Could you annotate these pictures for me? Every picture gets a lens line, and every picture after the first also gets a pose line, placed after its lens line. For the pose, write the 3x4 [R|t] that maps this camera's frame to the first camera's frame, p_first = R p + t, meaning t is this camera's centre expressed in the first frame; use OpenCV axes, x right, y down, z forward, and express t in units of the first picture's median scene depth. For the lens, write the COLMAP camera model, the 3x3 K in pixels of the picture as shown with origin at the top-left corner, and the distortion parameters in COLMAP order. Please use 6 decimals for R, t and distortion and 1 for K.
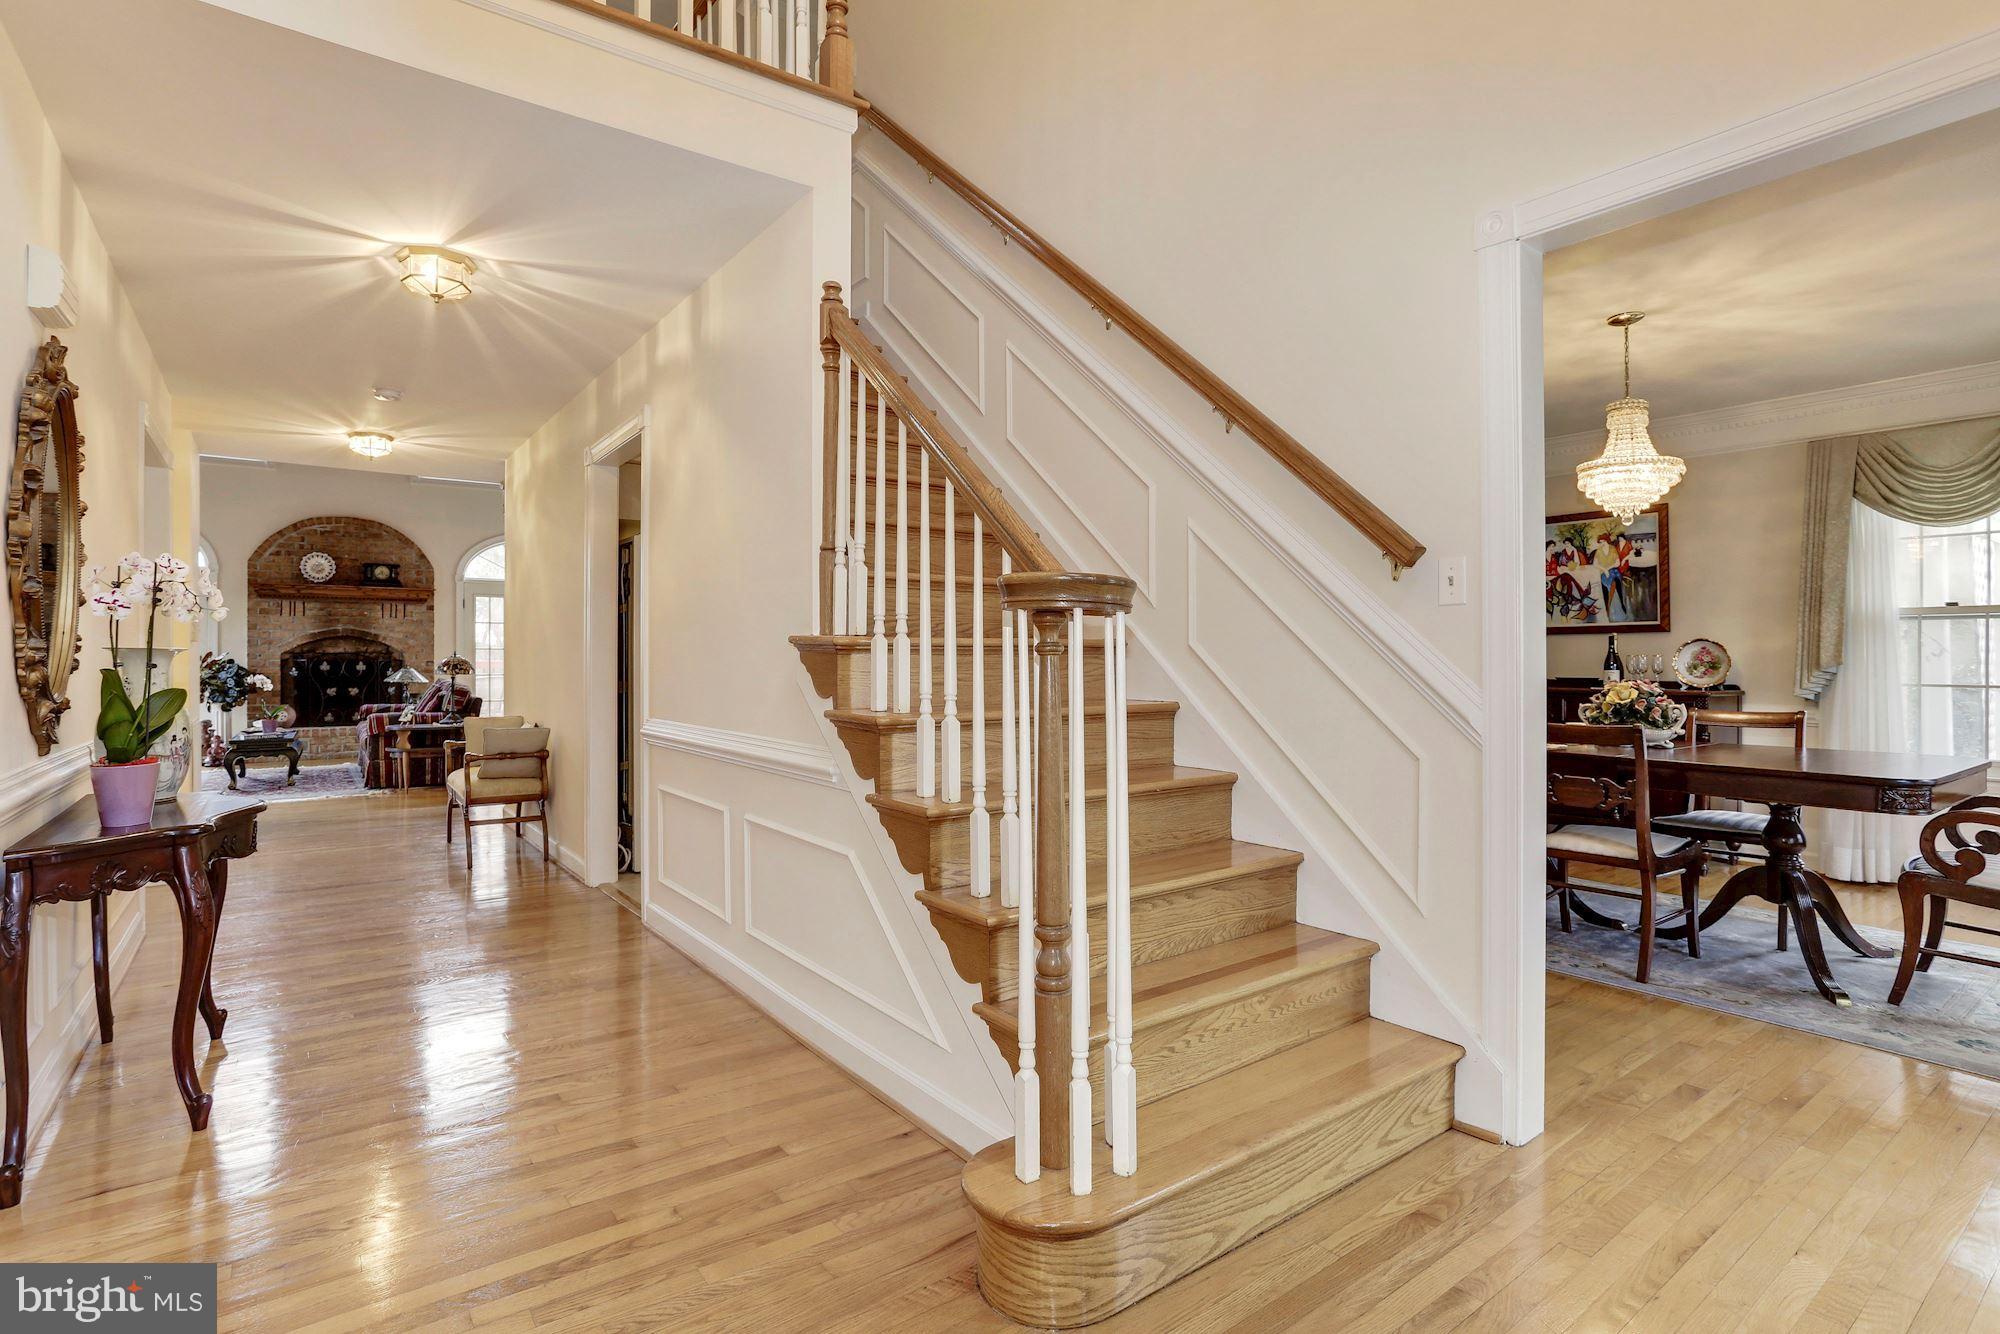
lens RADIAL K [[961.1, 0, 989.6], [0, 961.1, 658.2], [0, 0, 1]] dist [-0.062451, 0.024595]
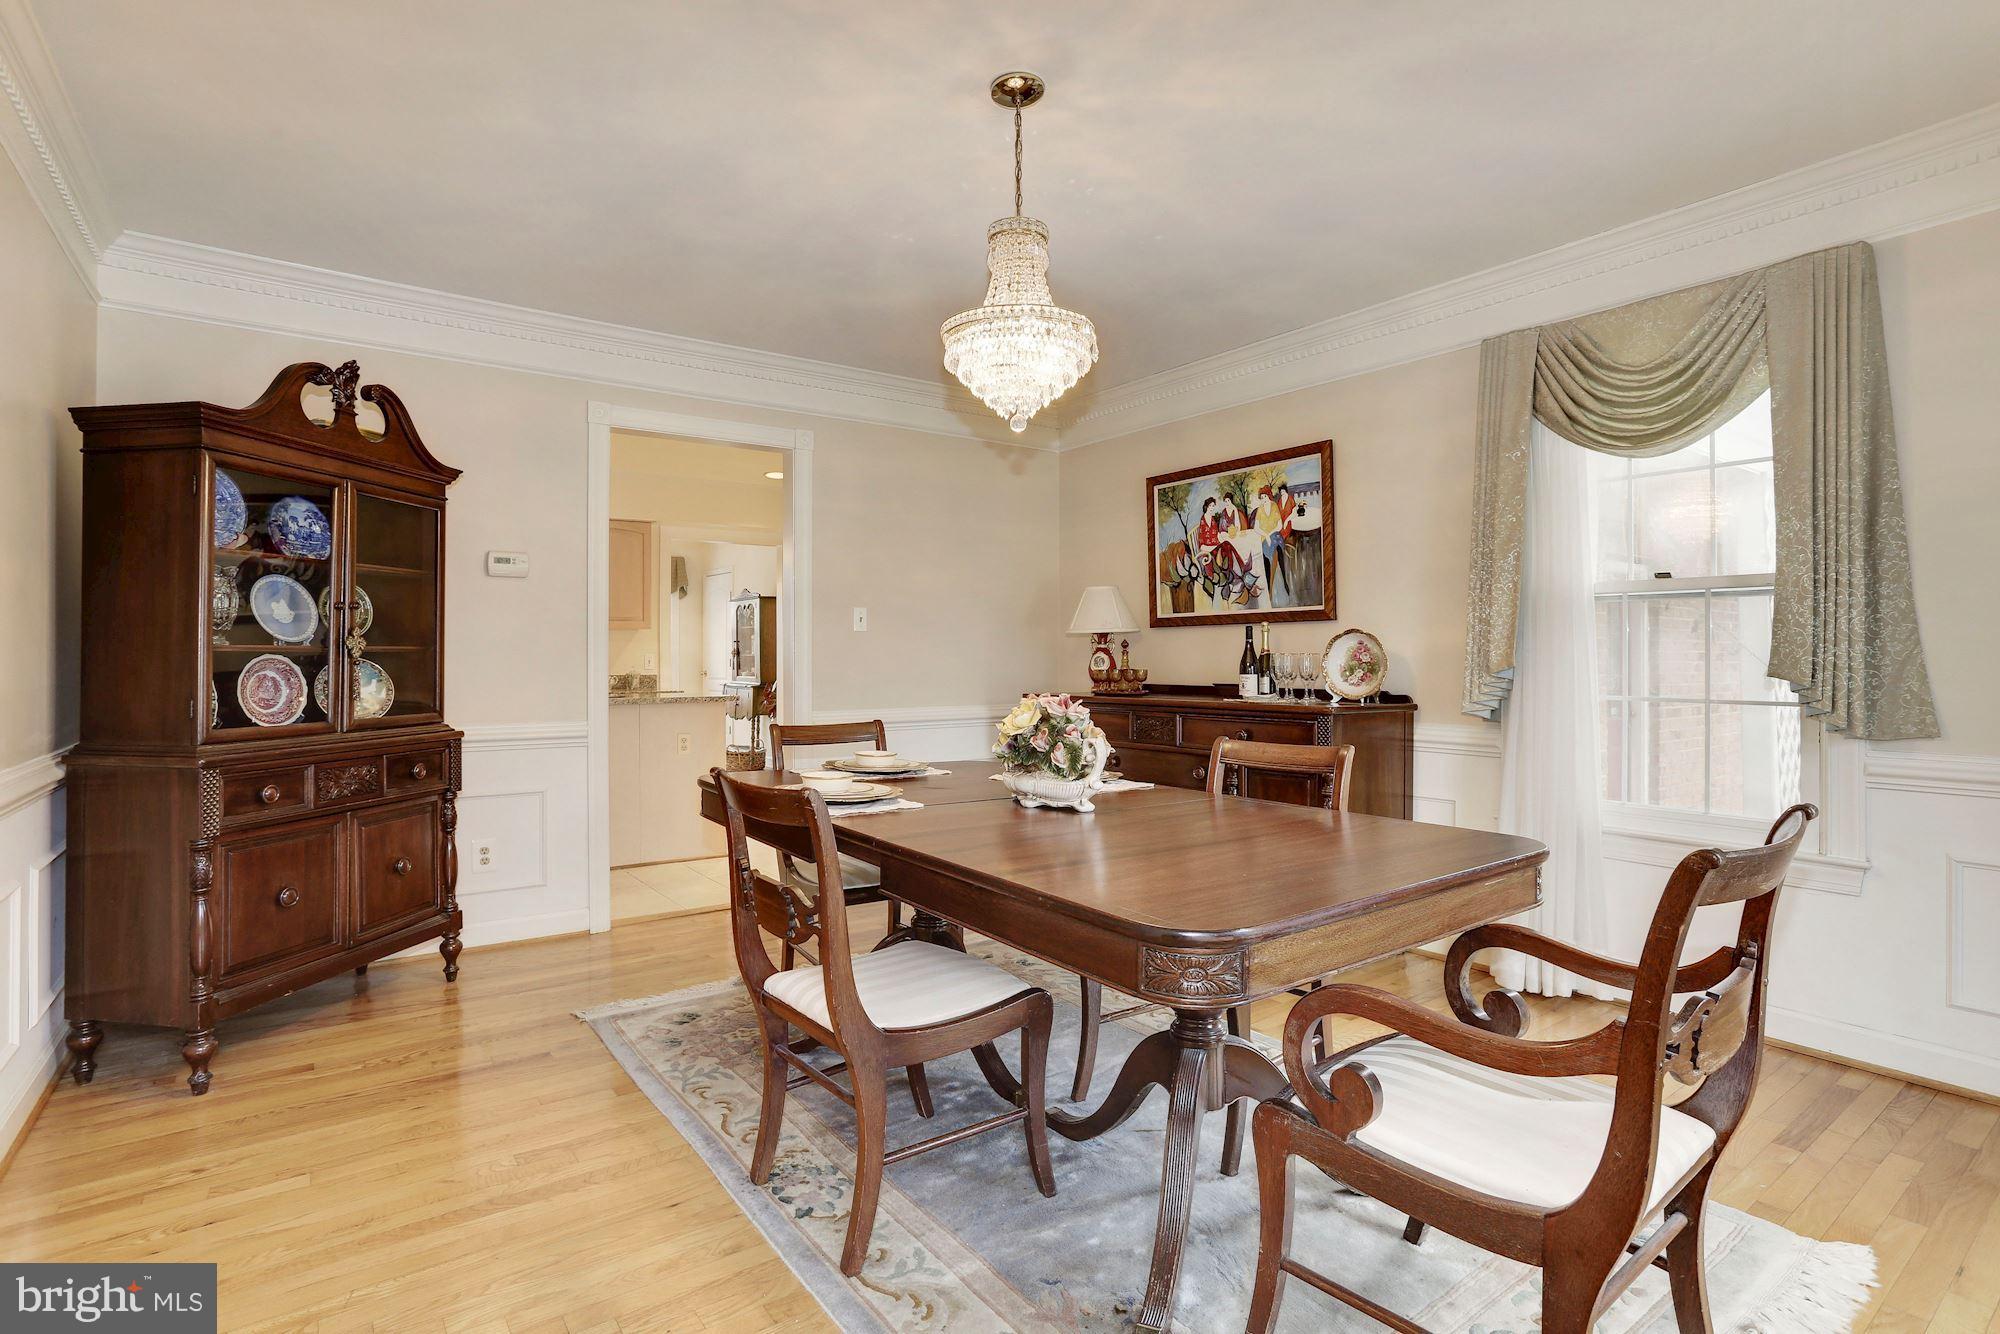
lens RADIAL K [[961.1, 0, 989.6], [0, 961.1, 658.2], [0, 0, 1]] dist [-0.062451, 0.024595]
pose [[0.999958, 0.001681, 0.008978, 0.458344], [-0.001709, 0.999994, 0.003060, -0.001294], [-0.008973, -0.003075, 0.999955, 0.277901]]
